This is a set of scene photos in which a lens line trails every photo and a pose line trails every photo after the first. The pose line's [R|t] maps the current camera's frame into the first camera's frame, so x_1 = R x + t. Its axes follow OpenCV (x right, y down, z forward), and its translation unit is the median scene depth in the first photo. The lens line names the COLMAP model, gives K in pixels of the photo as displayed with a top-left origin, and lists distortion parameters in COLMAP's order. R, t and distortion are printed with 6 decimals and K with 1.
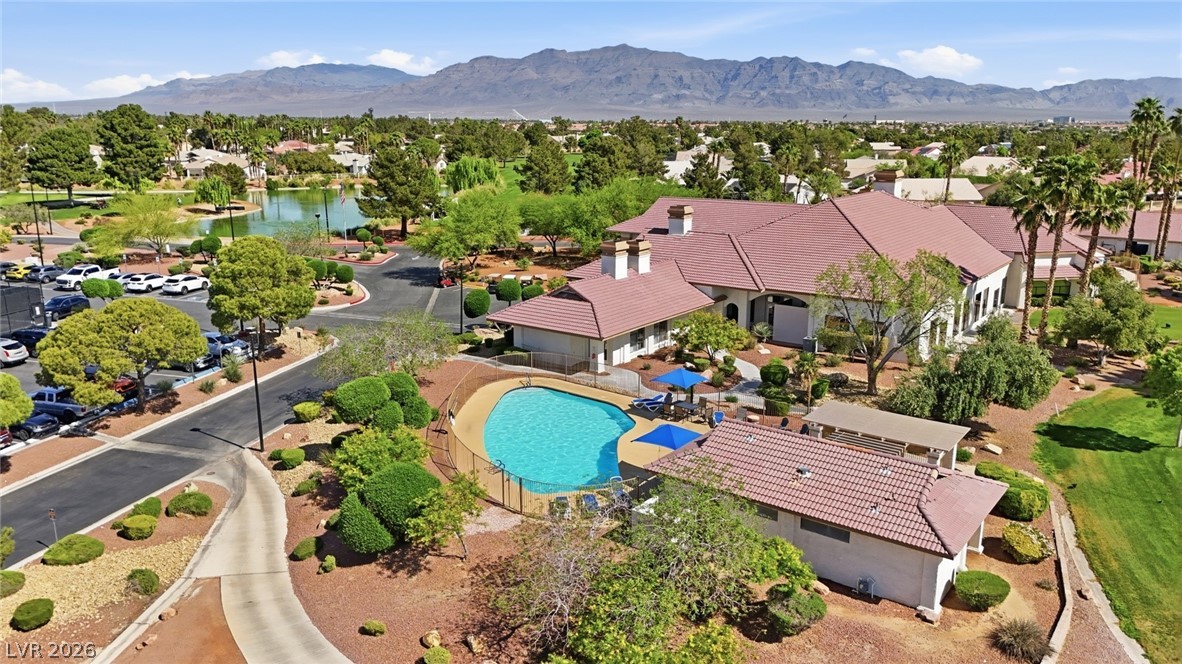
lens RADIAL K [[860.5, 0, 590.2], [0, 860.5, 328.1], [0, 0, 1]] dist [0.069714, -0.061118]
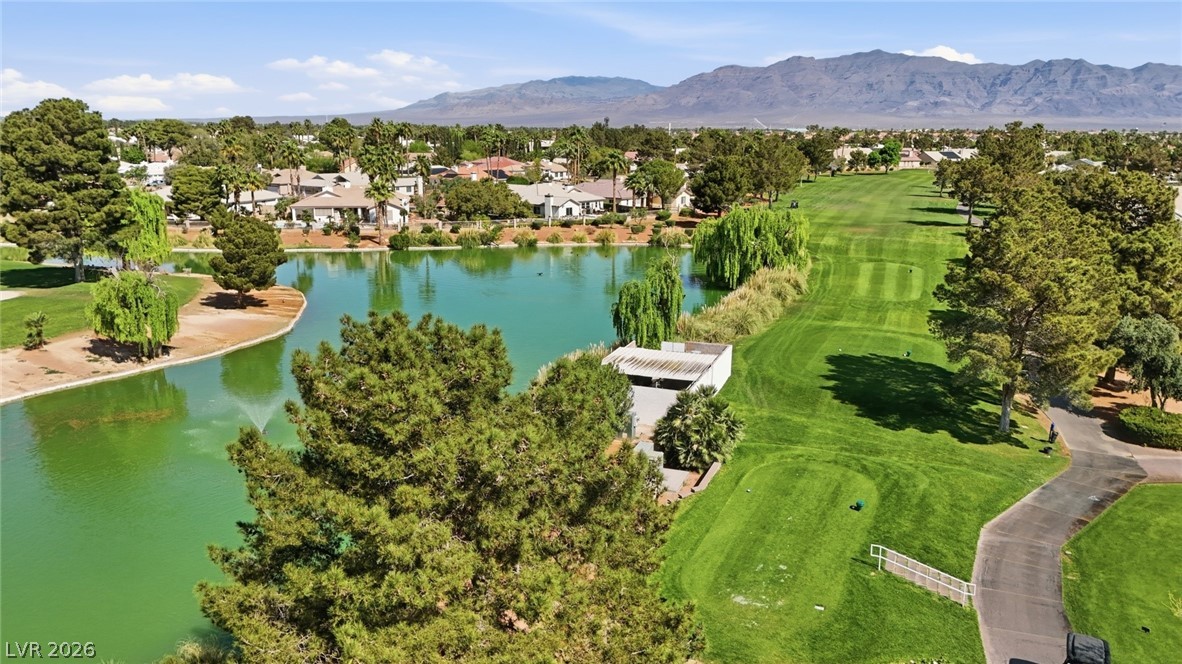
lens RADIAL K [[860.5, 0, 592.9], [0, 860.5, 336.6], [0, 0, 1]] dist [0.069714, -0.061118]
pose [[0.965219, 0.064452, -0.253373, -0.076443], [-0.064803, 0.997874, 0.006968, -0.098873], [0.253283, 0.009694, 0.967344, 0.408888]]
